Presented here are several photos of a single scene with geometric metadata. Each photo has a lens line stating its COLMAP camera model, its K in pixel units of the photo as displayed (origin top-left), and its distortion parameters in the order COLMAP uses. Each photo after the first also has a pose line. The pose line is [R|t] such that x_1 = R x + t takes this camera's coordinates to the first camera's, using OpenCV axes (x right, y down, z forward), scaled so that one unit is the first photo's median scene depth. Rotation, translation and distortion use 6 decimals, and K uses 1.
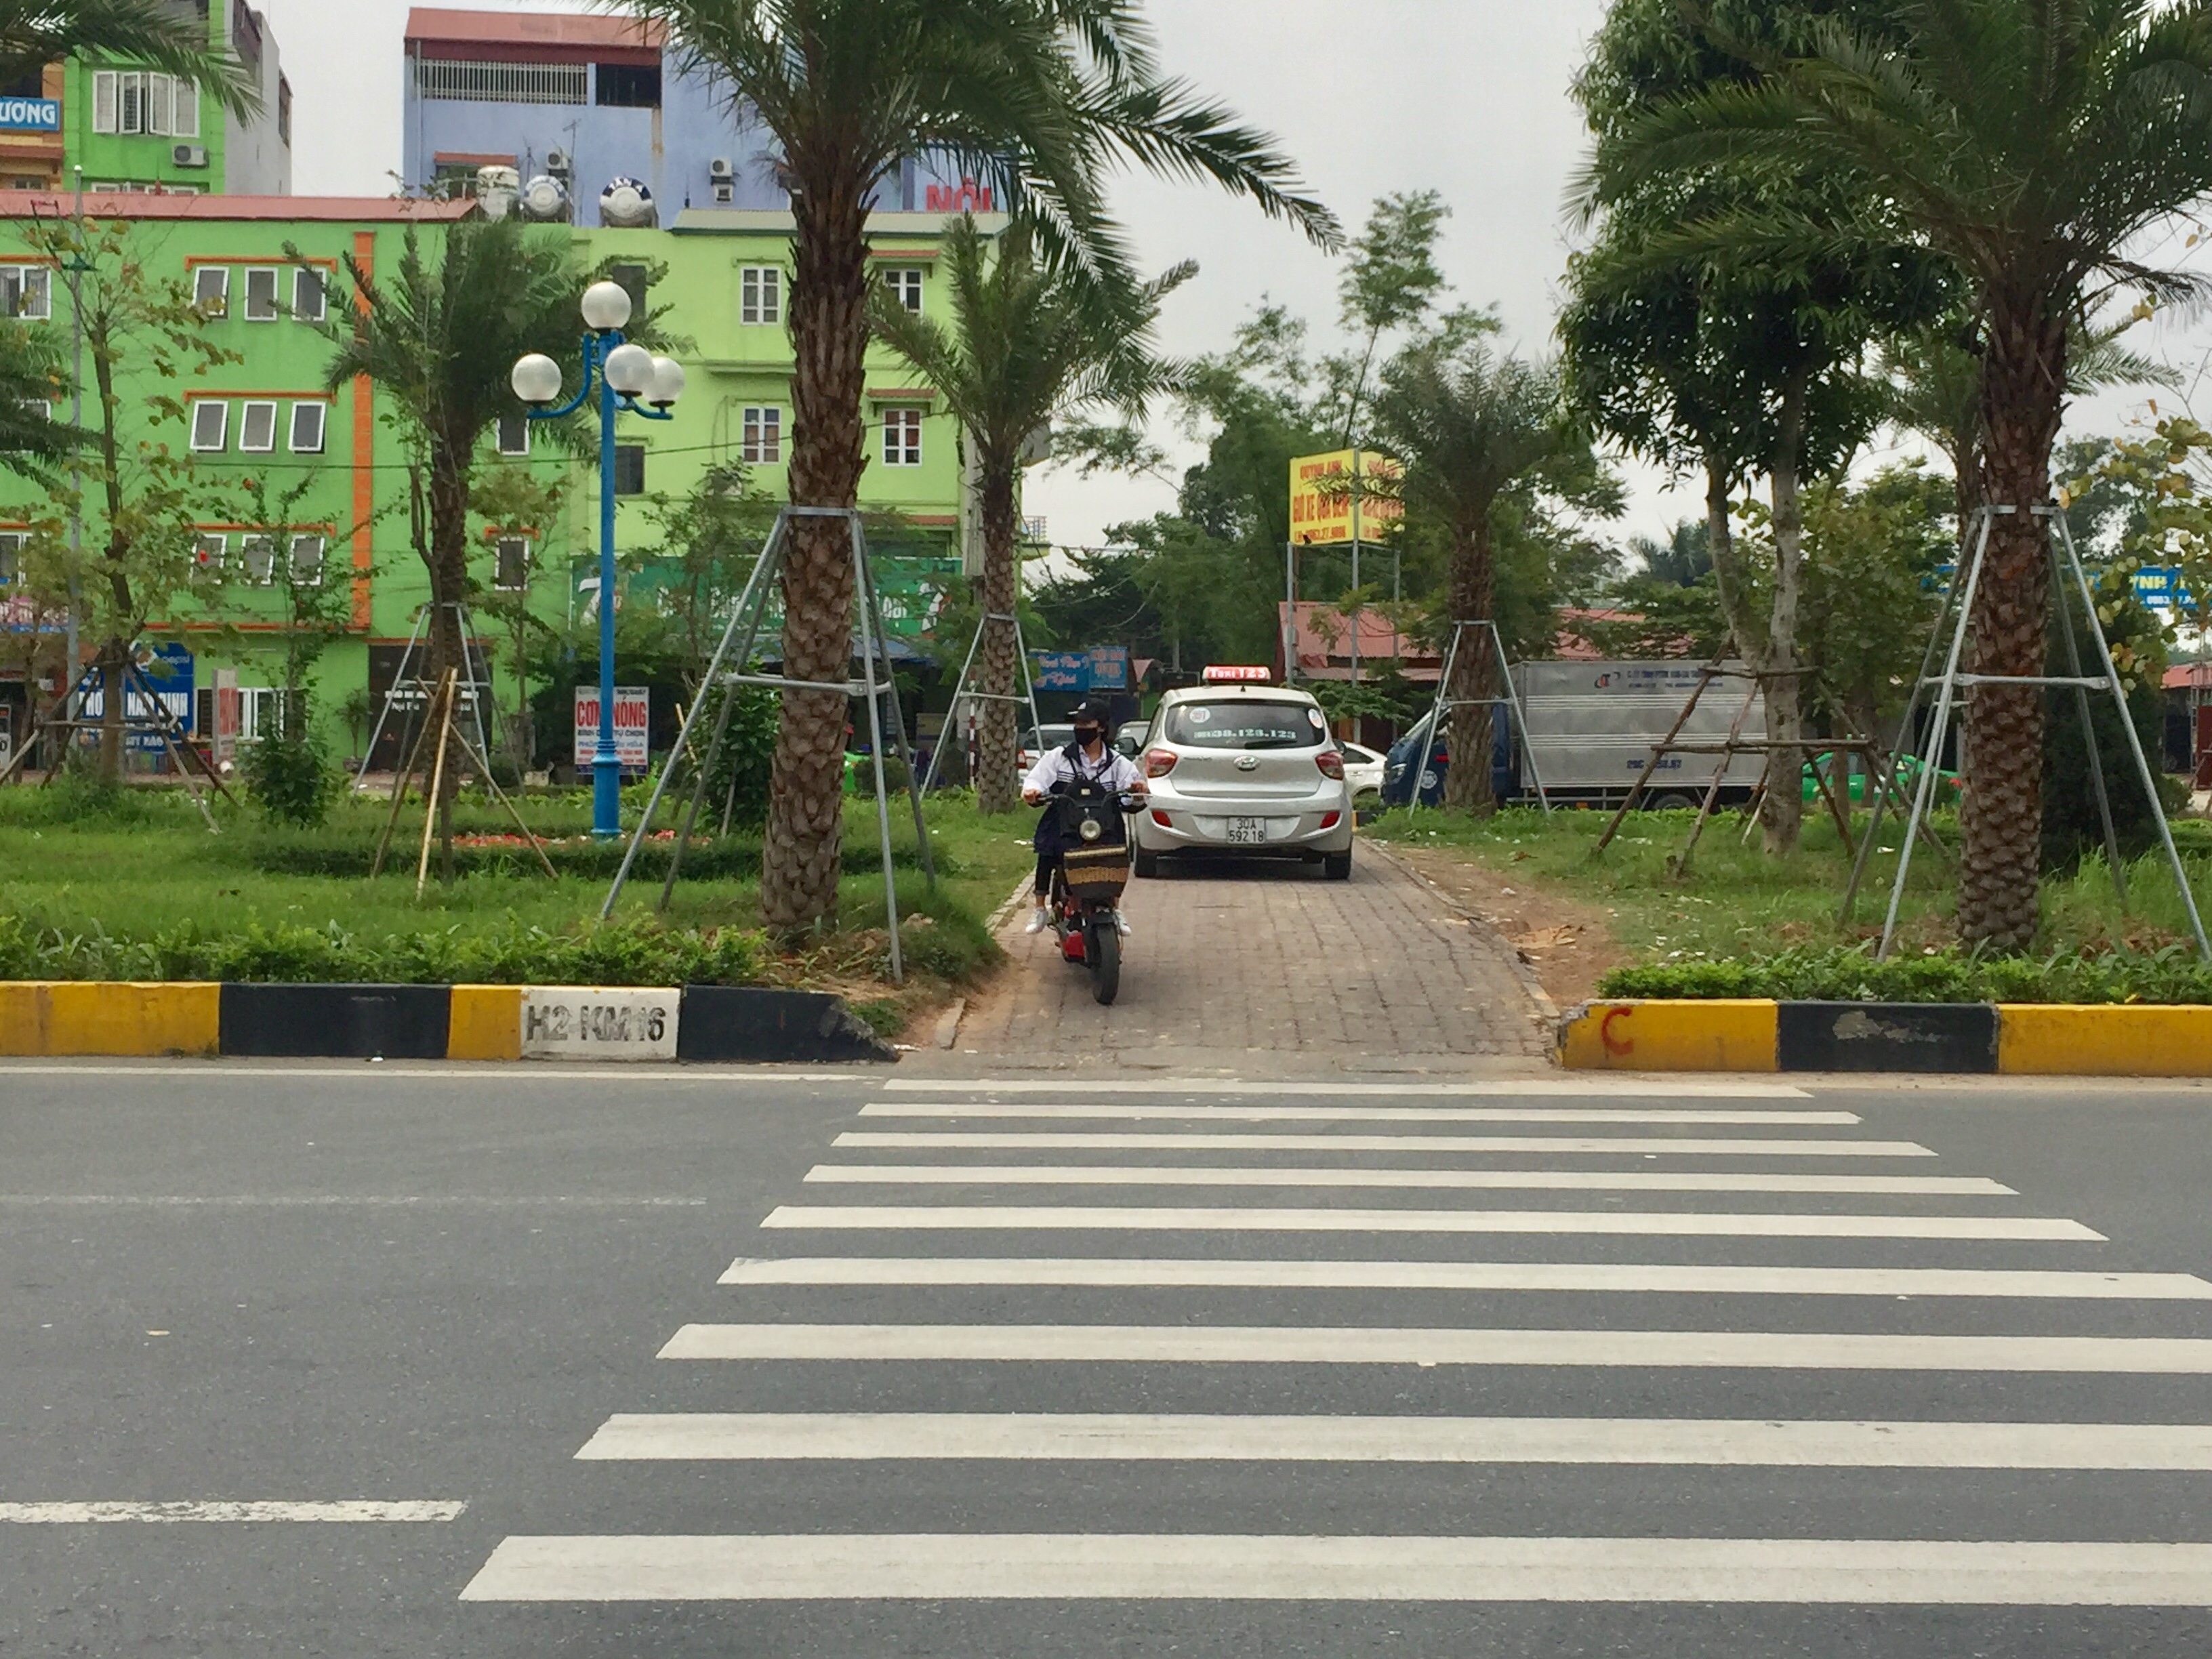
lens RADIAL K [[3033.7, 0, 1117.7], [0, 3033.7, 701.4], [0, 0, 1]] dist [0.043146, 0.066297]
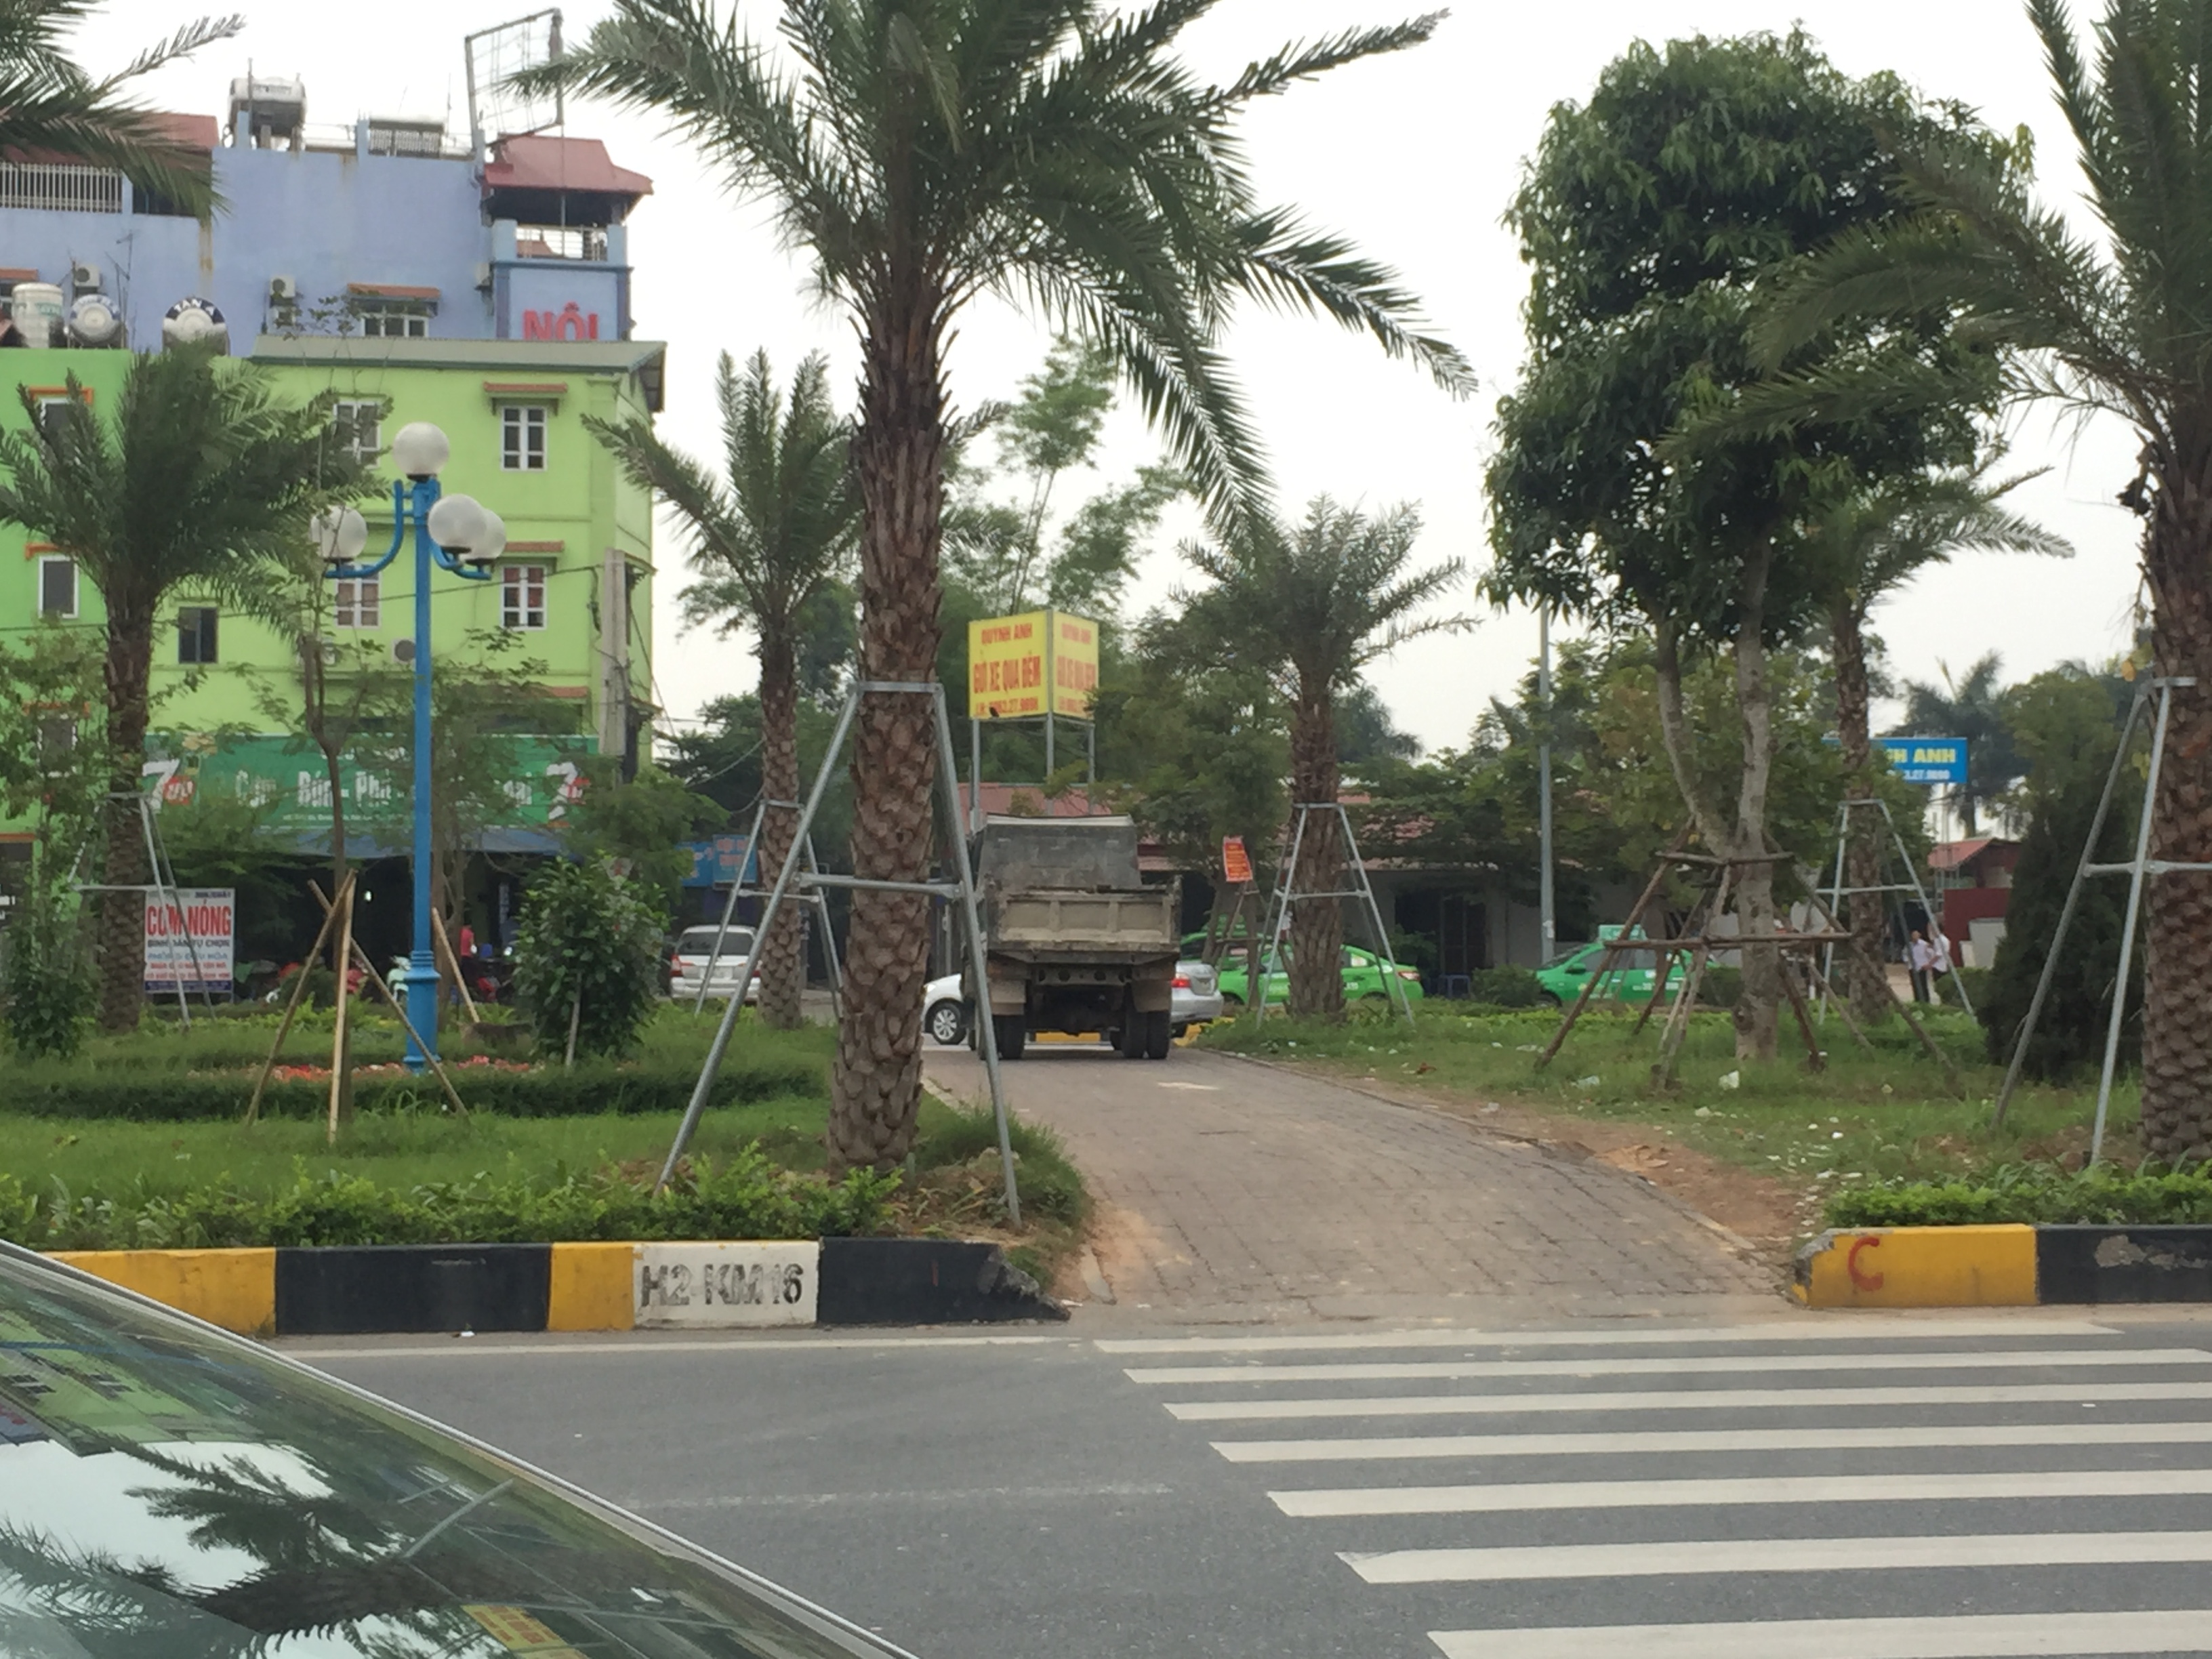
lens RADIAL K [[3438.0, 0, 1131.3], [0, 3438.0, 669.7], [0, 0, 1]] dist [0.041962, 0.061303]
pose [[0.990916, -0.002580, 0.134460, -0.161841], [0.011369, 0.997844, -0.064638, -0.002648], [-0.134003, 0.065579, 0.988809, 0.010090]]
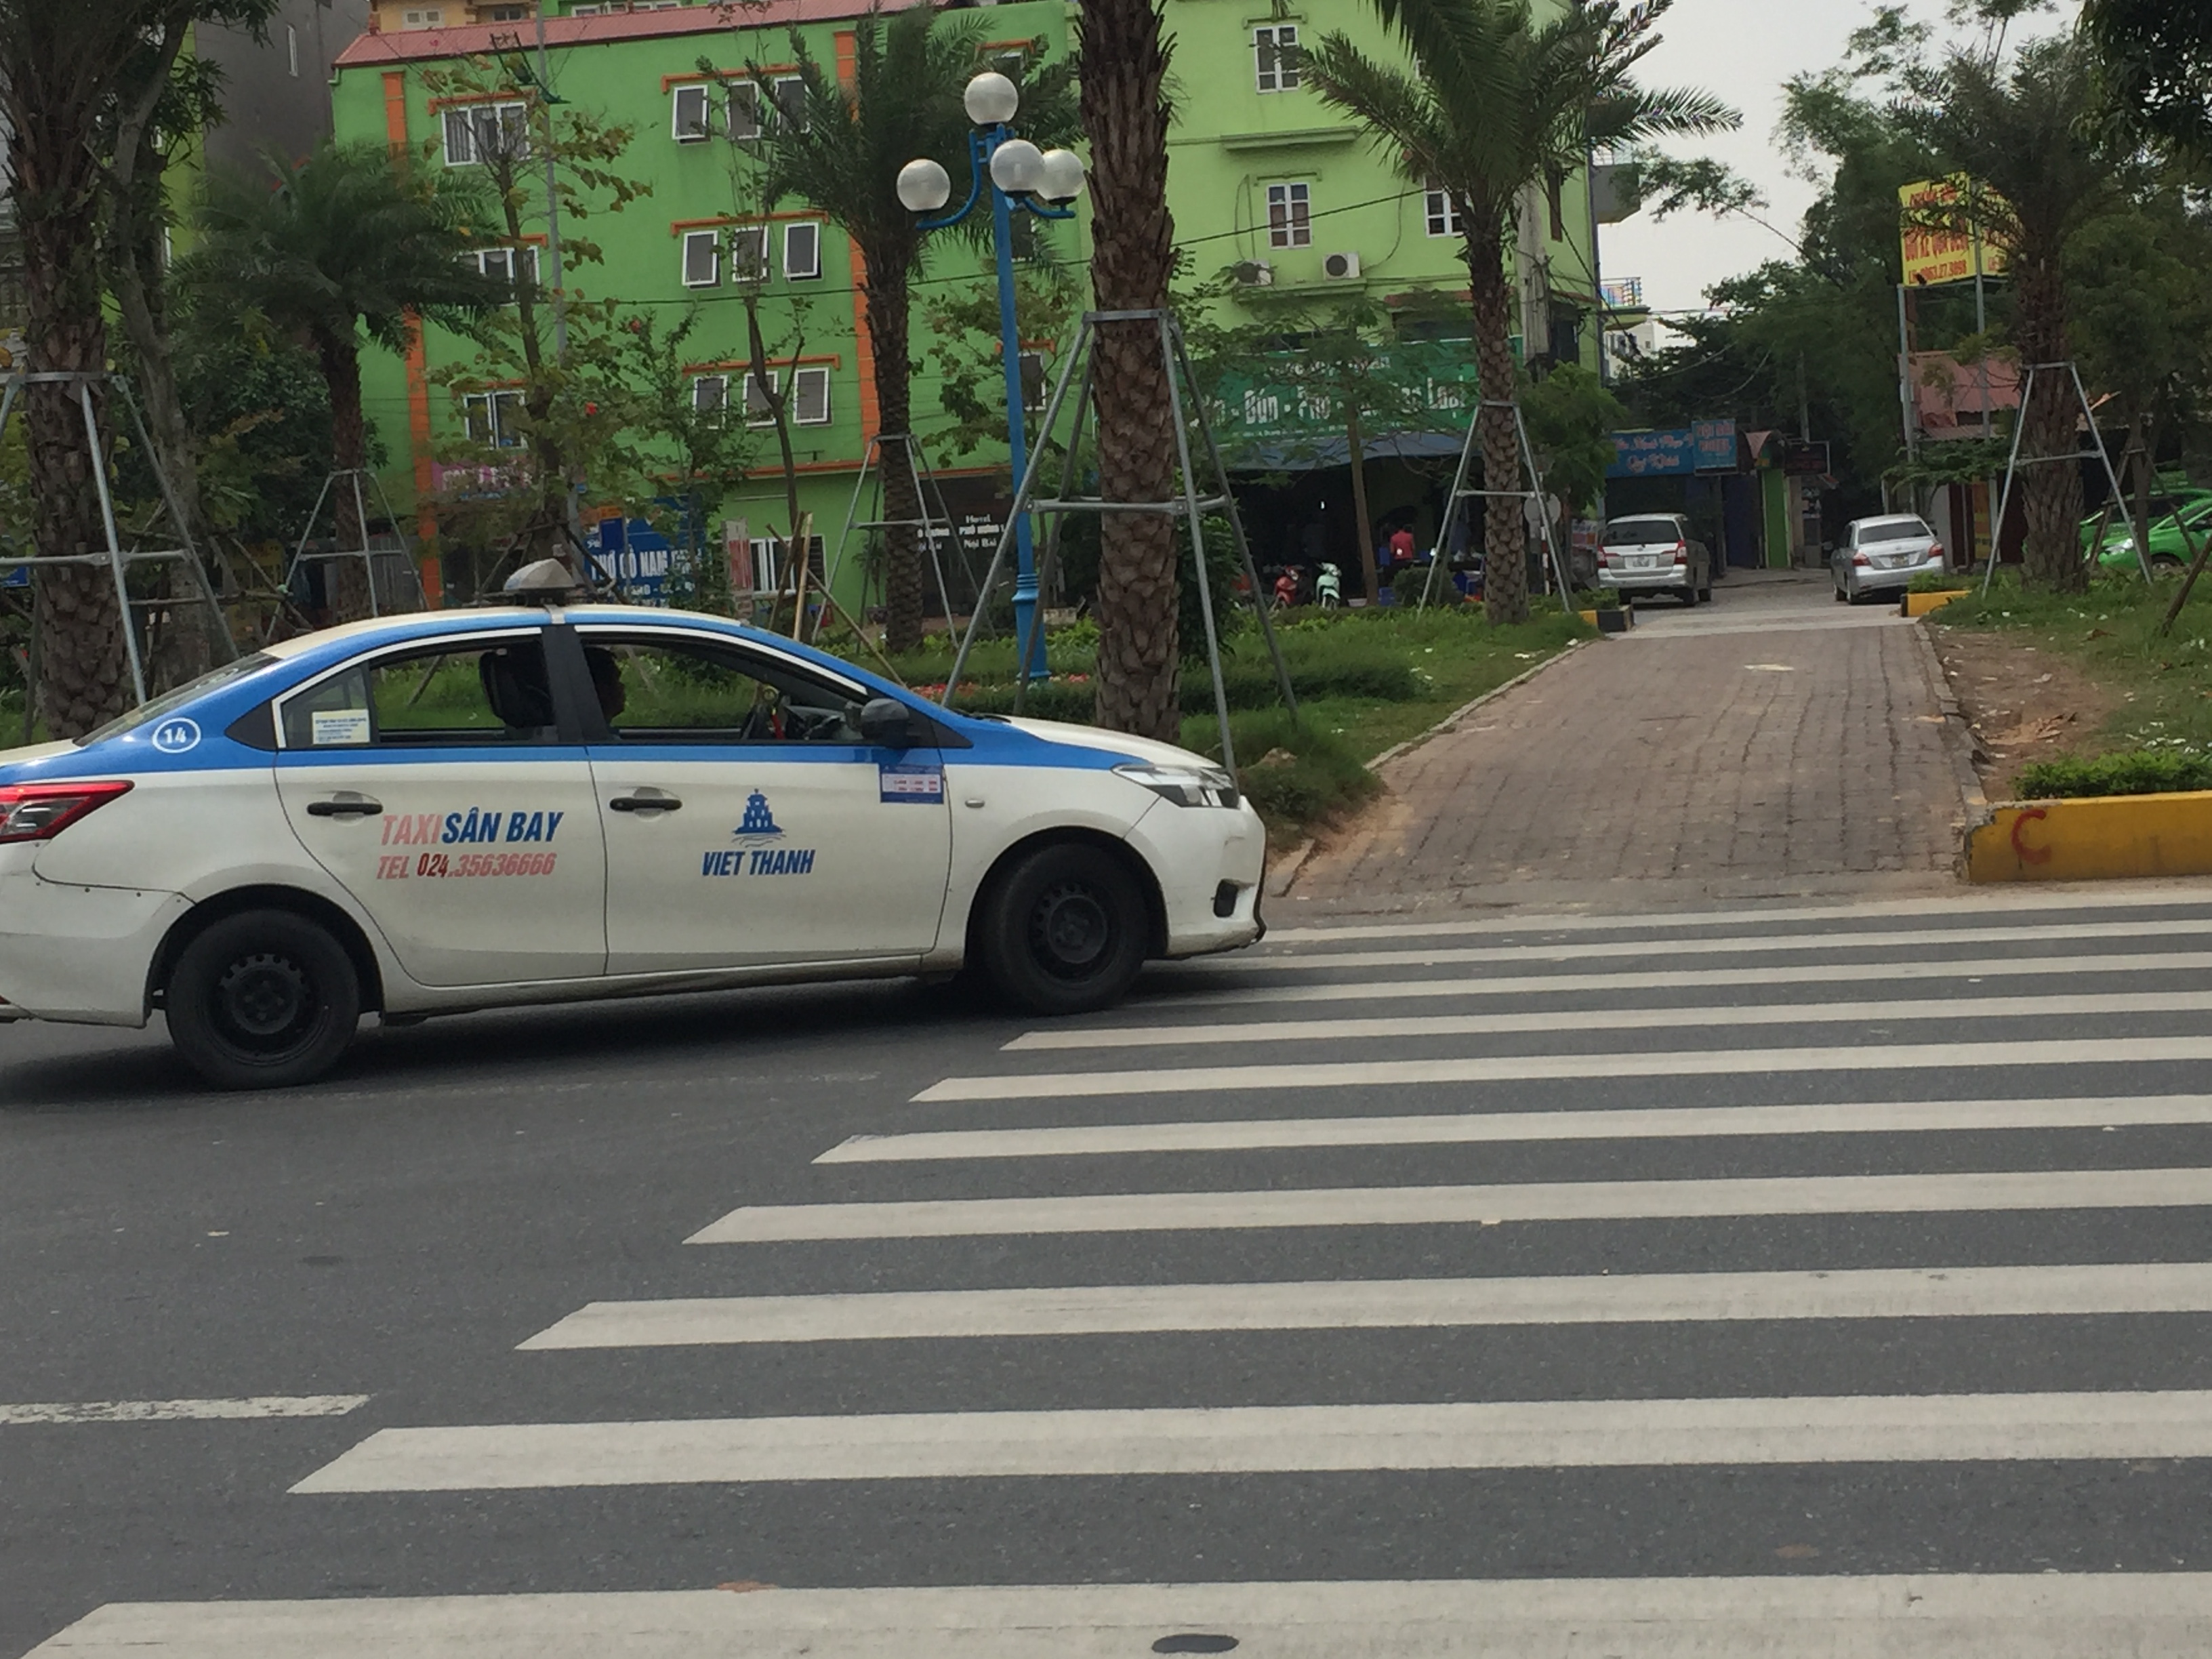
lens RADIAL K [[3403.7, 0, 1115.0], [0, 3403.7, 678.7], [0, 0, 1]] dist [0.045628, 0.044032]
pose [[0.980733, -0.063490, -0.184750, 0.078569], [0.072845, 0.996359, 0.044288, 0.000536], [0.181265, -0.056893, 0.981787, -0.007274]]
